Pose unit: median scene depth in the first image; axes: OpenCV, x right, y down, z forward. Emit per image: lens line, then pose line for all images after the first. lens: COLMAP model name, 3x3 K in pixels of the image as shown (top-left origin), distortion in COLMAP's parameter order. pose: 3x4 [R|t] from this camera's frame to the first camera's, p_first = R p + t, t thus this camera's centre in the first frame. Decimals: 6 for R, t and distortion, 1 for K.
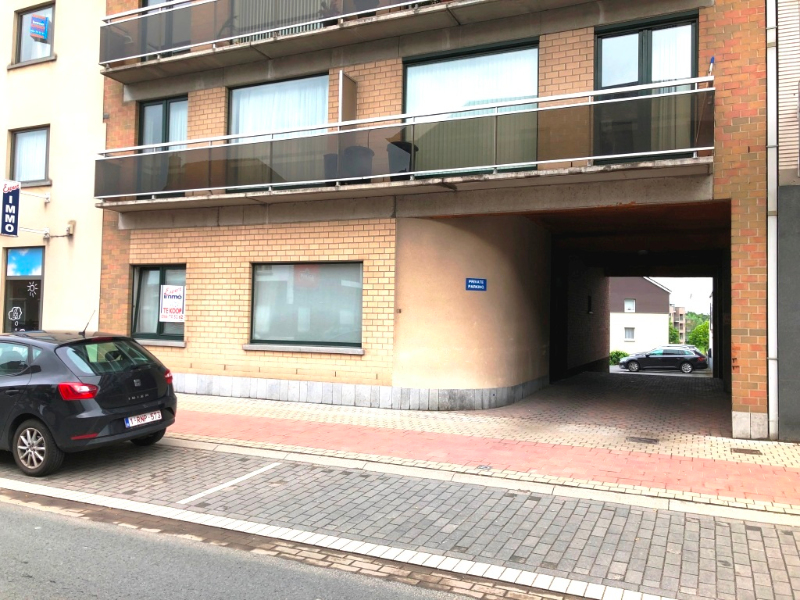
lens RADIAL K [[651.4, 0, 393.8], [0, 651.4, 297.1], [0, 0, 1]] dist [0.043846, -0.047654]
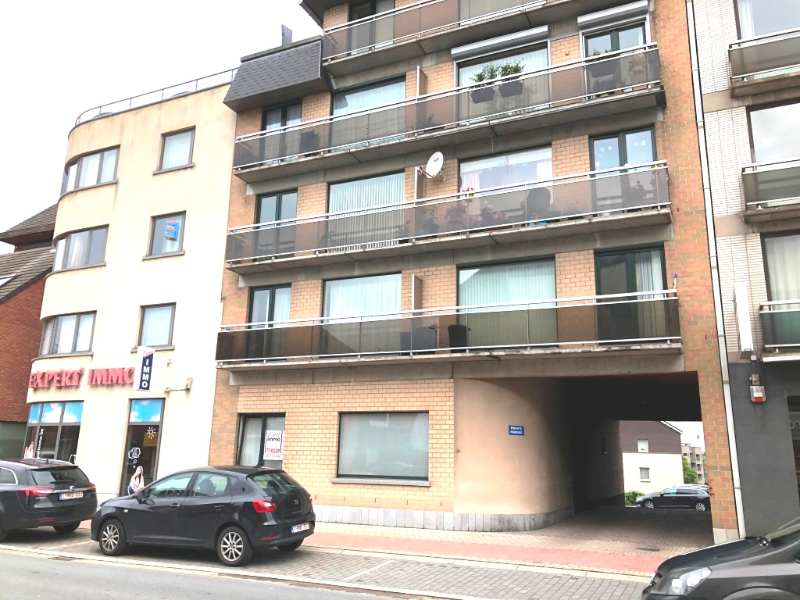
lens RADIAL K [[651.4, 0, 402.0], [0, 651.4, 296.4], [0, 0, 1]] dist [0.043846, -0.047654]
pose [[0.999996, 0.000272, -0.002652, -0.099349], [-0.000818, 0.978052, -0.208360, -0.008753], [0.002537, 0.208361, 0.978049, -0.343486]]
